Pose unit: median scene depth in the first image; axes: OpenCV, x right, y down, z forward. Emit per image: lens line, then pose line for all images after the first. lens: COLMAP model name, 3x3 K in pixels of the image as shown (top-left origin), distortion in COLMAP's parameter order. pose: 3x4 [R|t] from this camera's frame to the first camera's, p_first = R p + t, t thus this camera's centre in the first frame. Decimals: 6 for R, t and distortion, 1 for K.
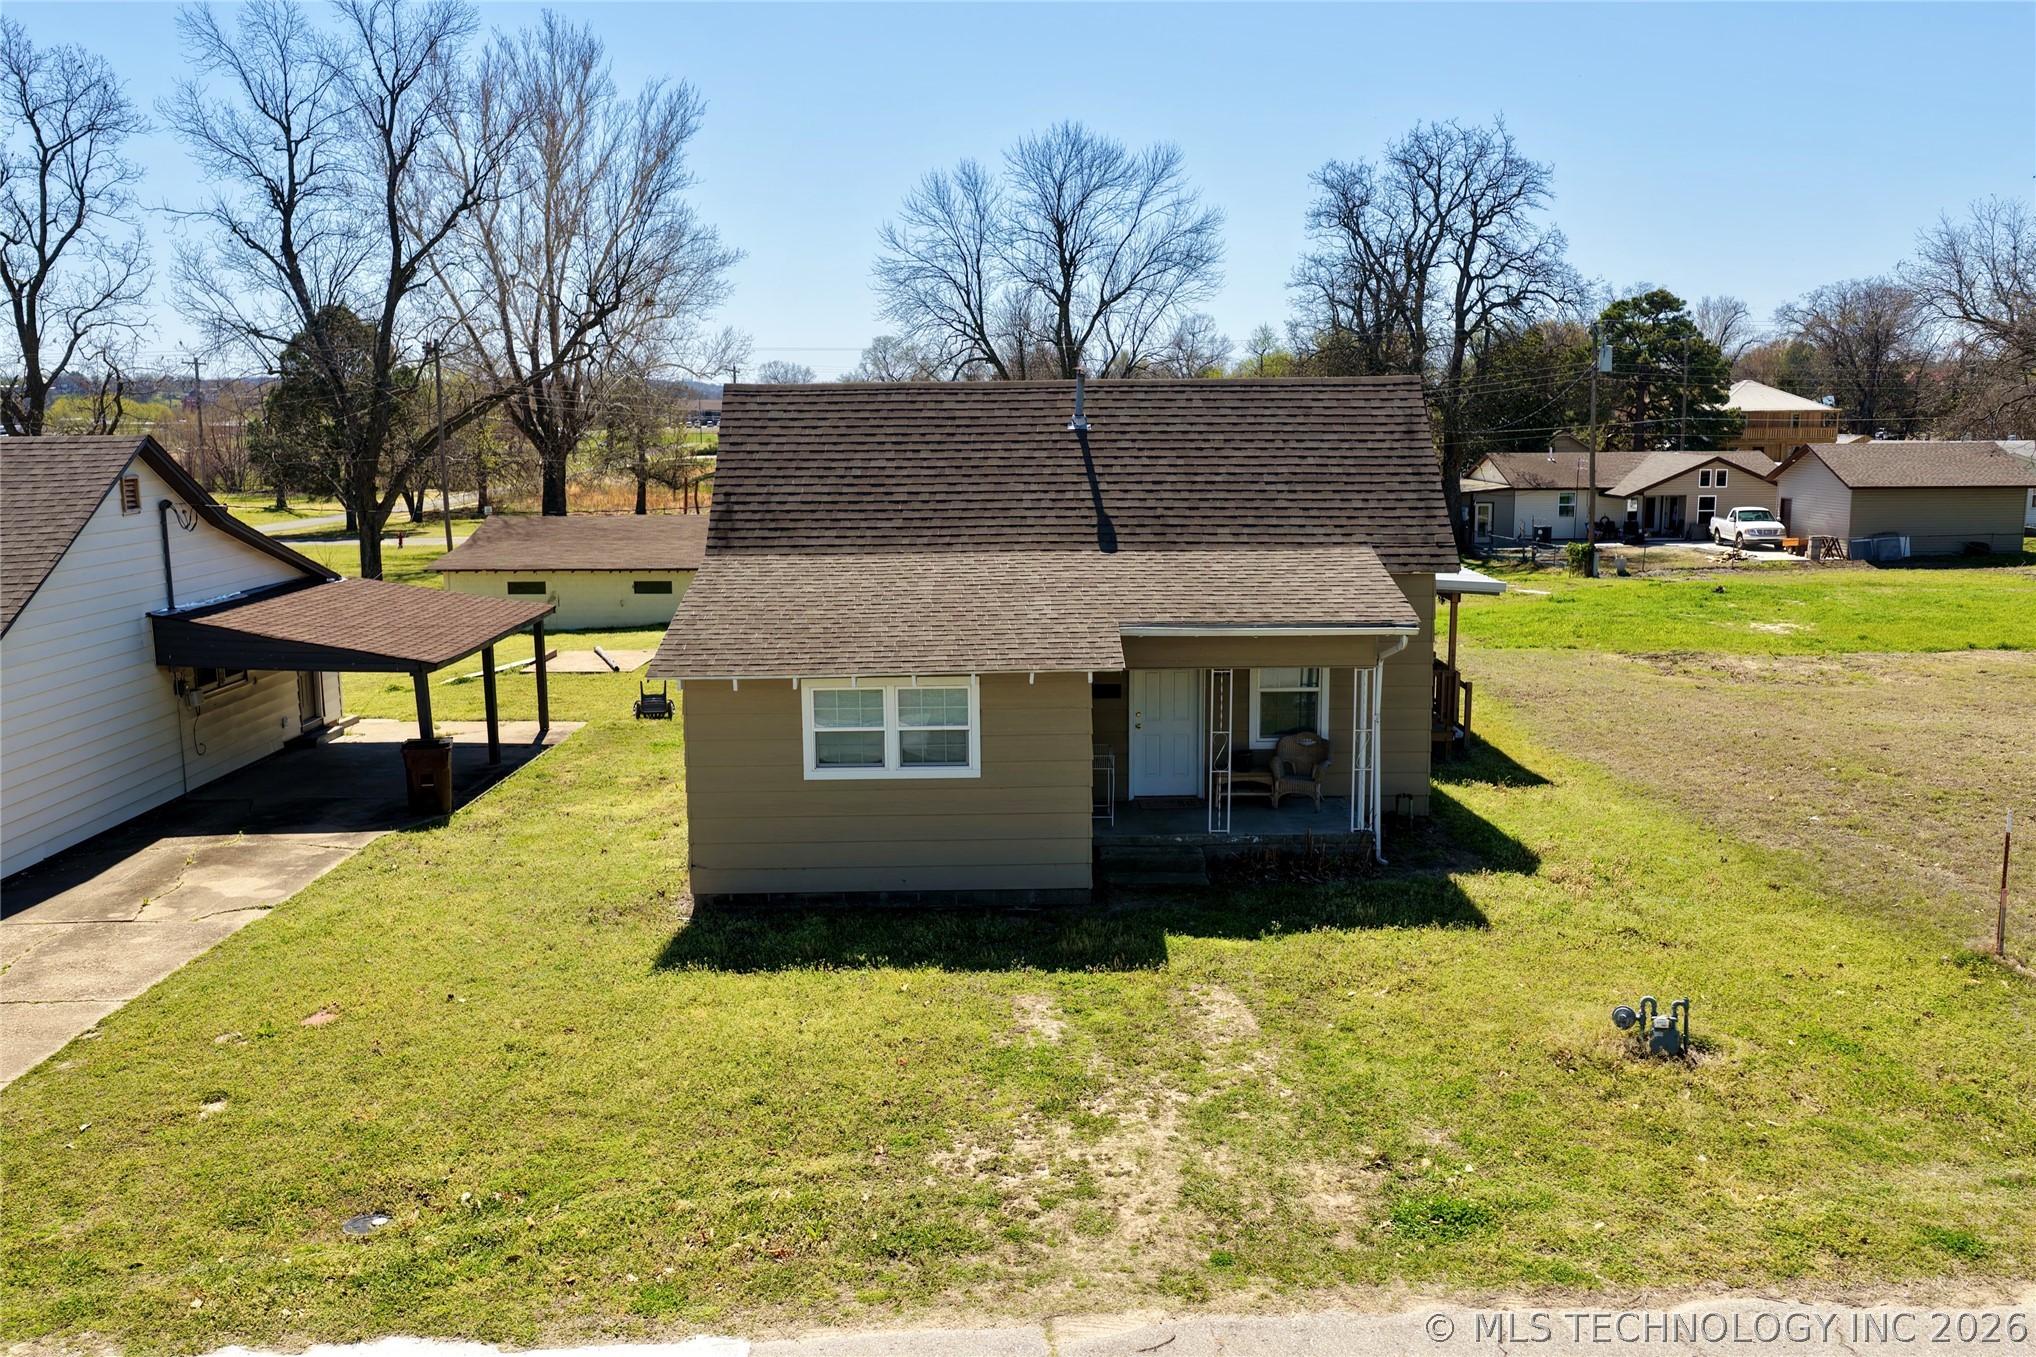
lens RADIAL K [[1689.1, 0, 1022.2], [0, 1689.1, 673.5], [0, 0, 1]] dist [-0.011668, 0.036513]
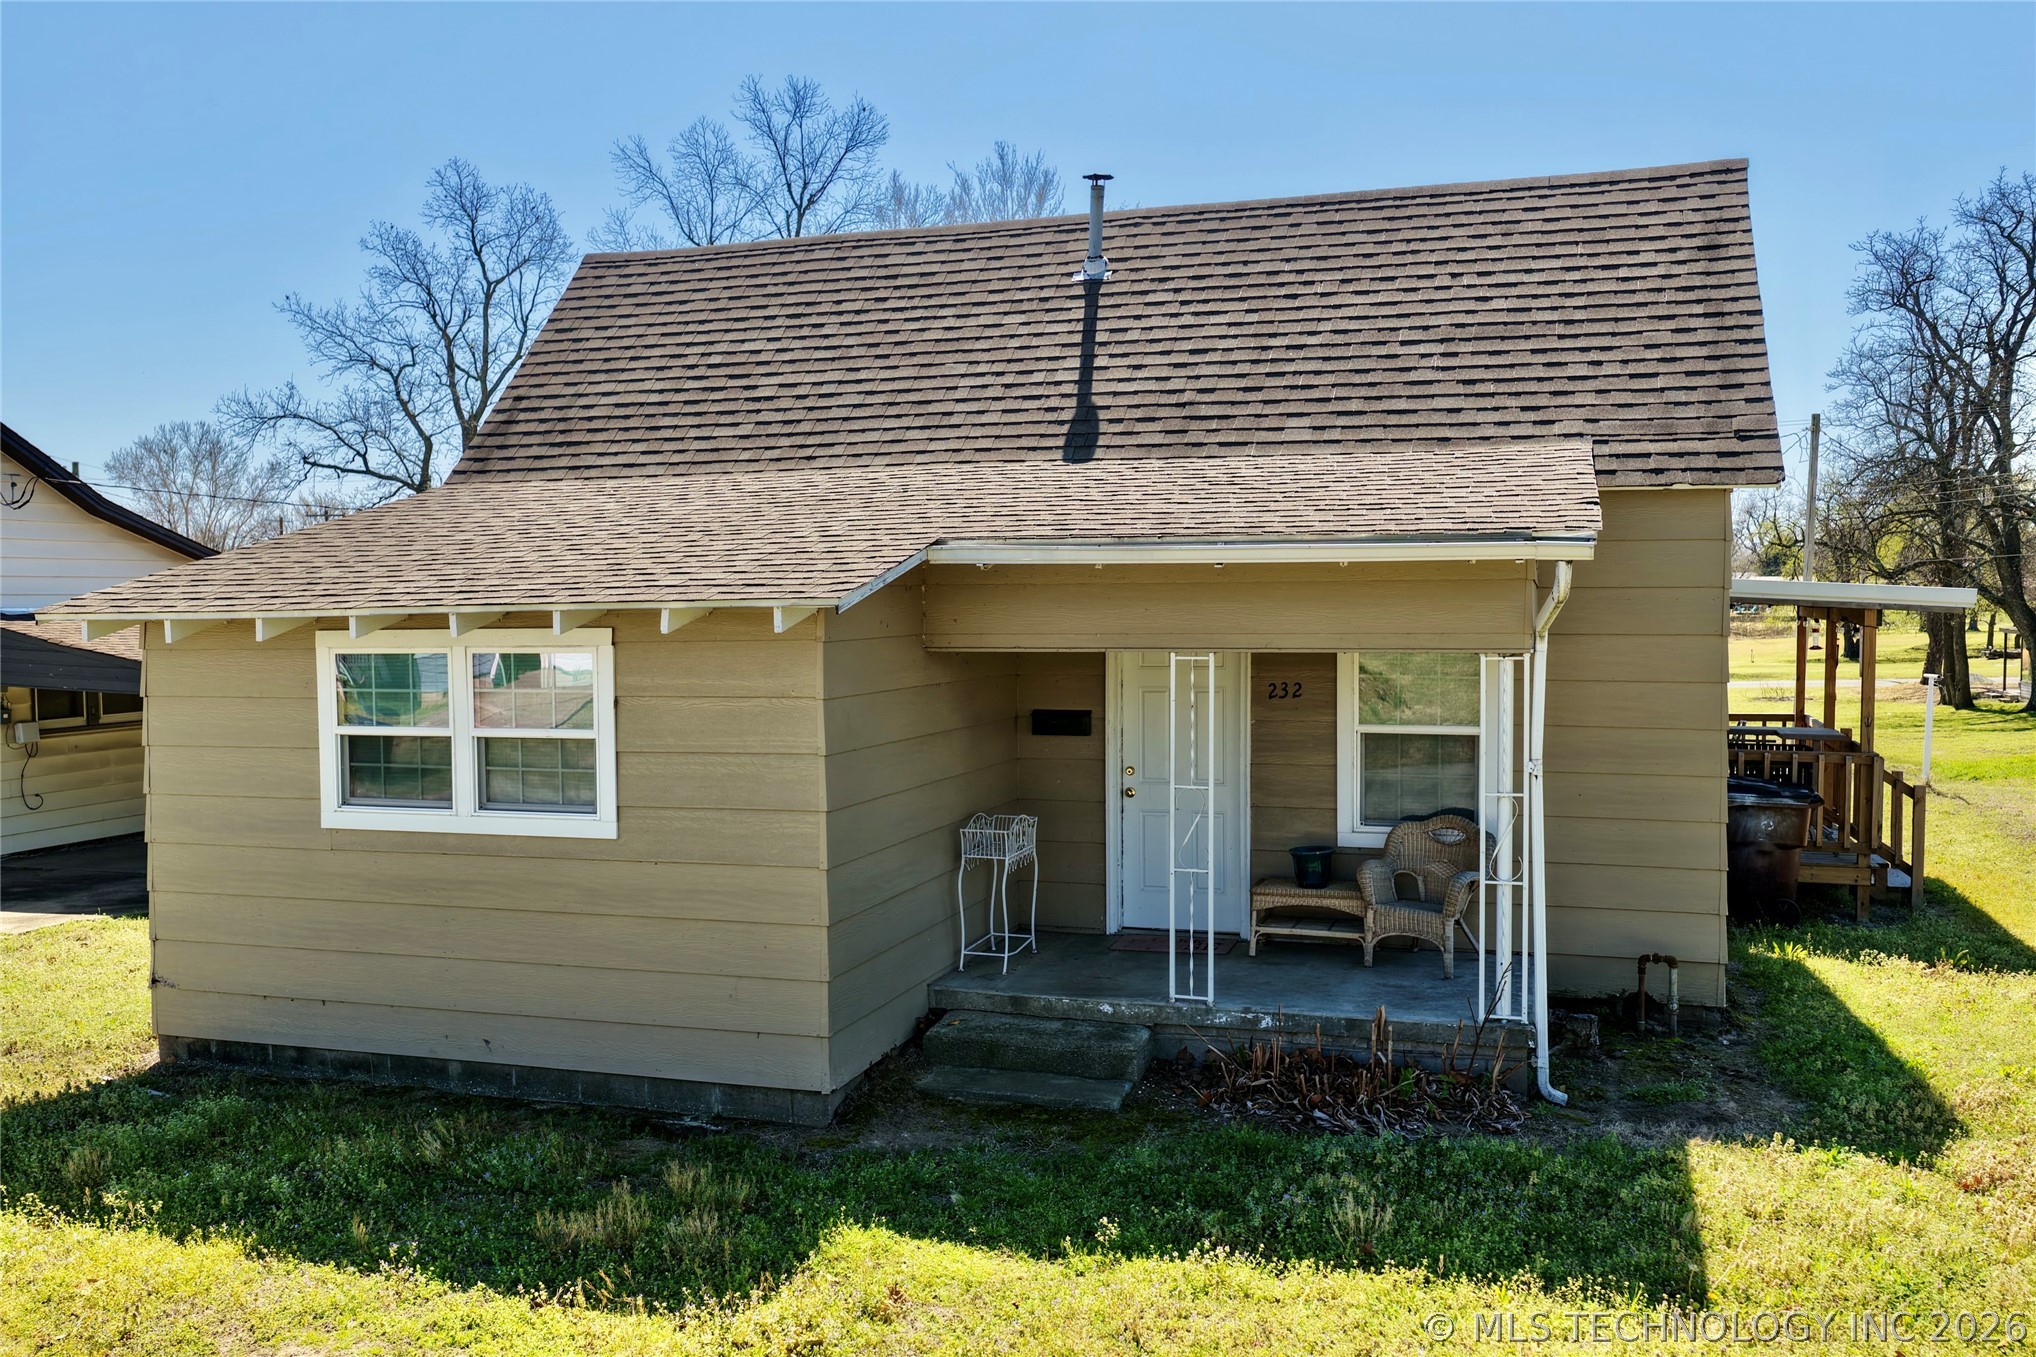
lens RADIAL K [[1694.1, 0, 1022.3], [0, 1694.1, 671.3], [0, 0, 1]] dist [-0.016724, 0.042330]
pose [[0.948459, 0.015198, -0.316535, 0.202015], [-0.049645, 0.993642, -0.101046, 0.048085], [0.312987, 0.111552, 0.943184, 0.480771]]
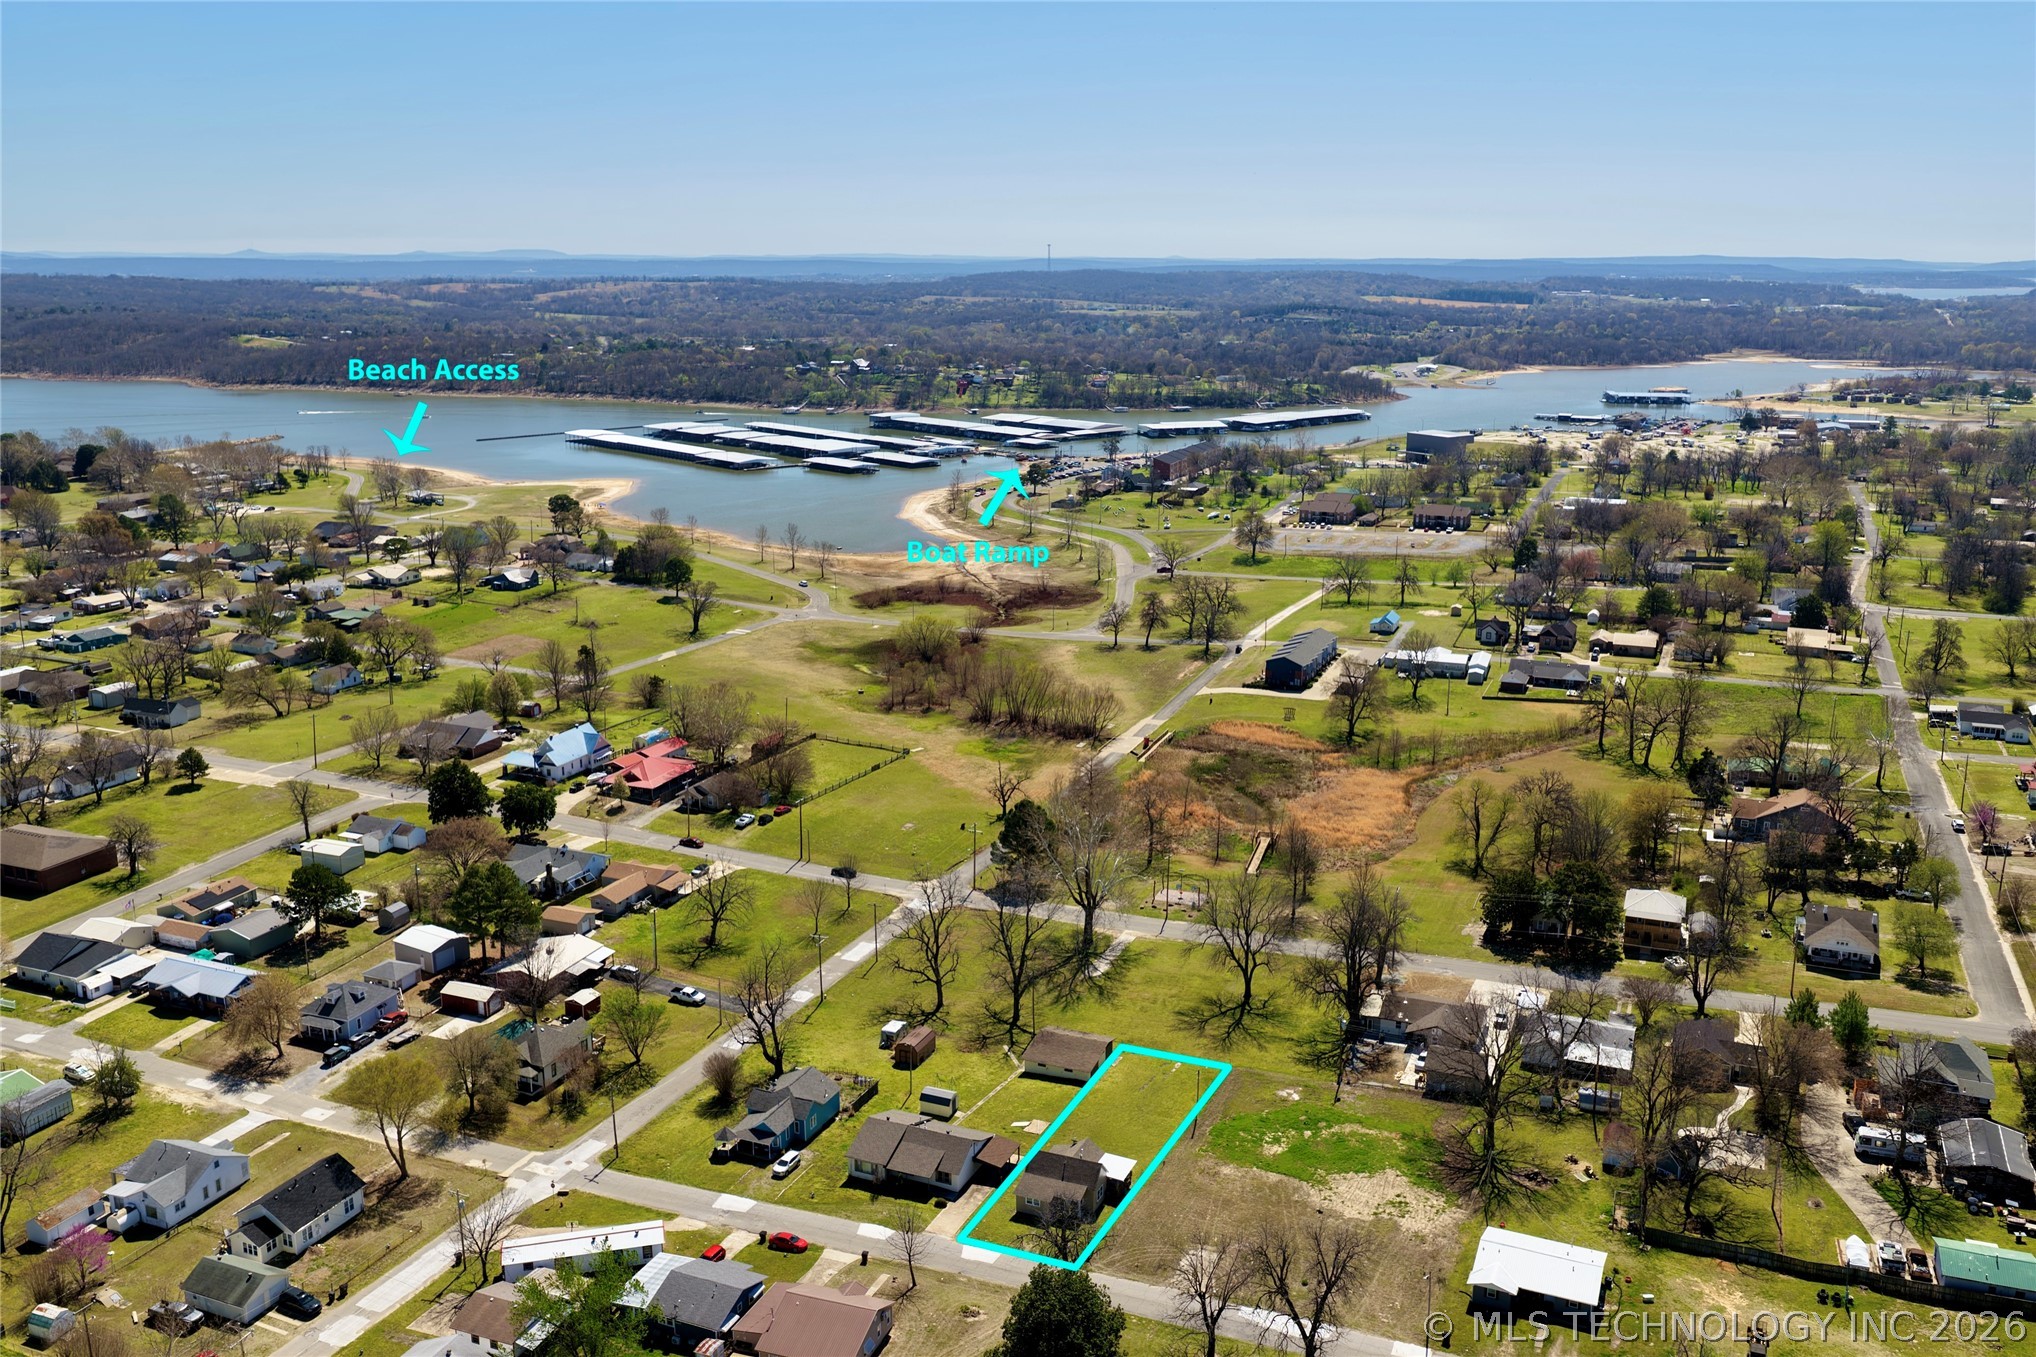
lens RADIAL K [[1689.1, 0, 1022.2], [0, 1689.1, 673.5], [0, 0, 1]] dist [-0.011668, 0.036513]
pose [[0.914506, 0.101658, -0.391593, 3.267973], [-0.068472, 0.992844, 0.097837, -3.812985], [0.398736, -0.062660, 0.914922, -7.614423]]
